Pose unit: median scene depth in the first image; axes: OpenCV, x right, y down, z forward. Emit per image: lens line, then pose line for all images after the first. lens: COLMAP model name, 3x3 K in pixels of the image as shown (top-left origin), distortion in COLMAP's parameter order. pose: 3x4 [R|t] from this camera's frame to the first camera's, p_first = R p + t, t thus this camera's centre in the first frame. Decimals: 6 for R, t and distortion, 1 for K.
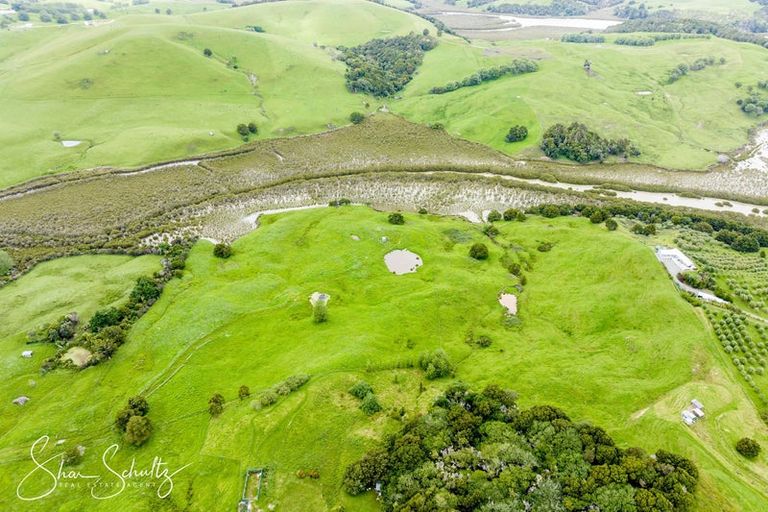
lens RADIAL K [[541.5, 0, 384.0], [0, 541.5, 256.0], [0, 0, 1]] dist [-0.031671, -0.005422]
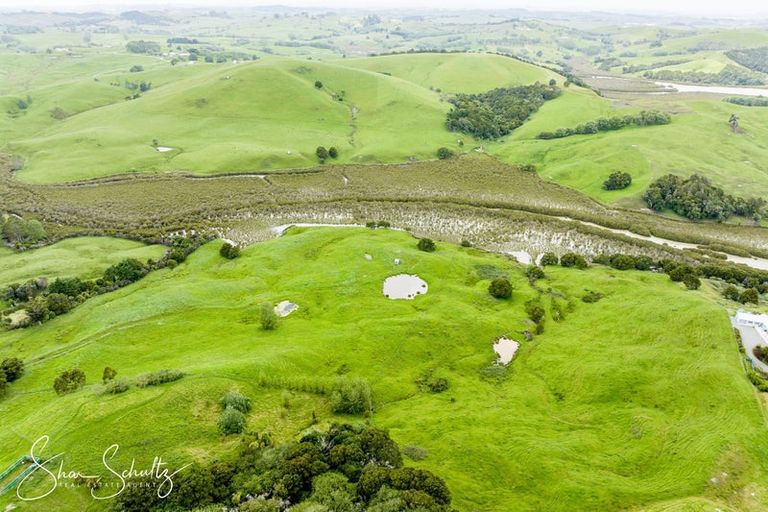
lens RADIAL K [[541.5, 0, 384.0], [0, 541.5, 256.0], [0, 0, 1]] dist [-0.031671, -0.005422]
pose [[0.953109, 0.128133, -0.274161, 0.169417], [-0.161654, 0.981426, -0.103302, 0.041280], [0.255833, 0.142777, 0.956119, 0.137655]]
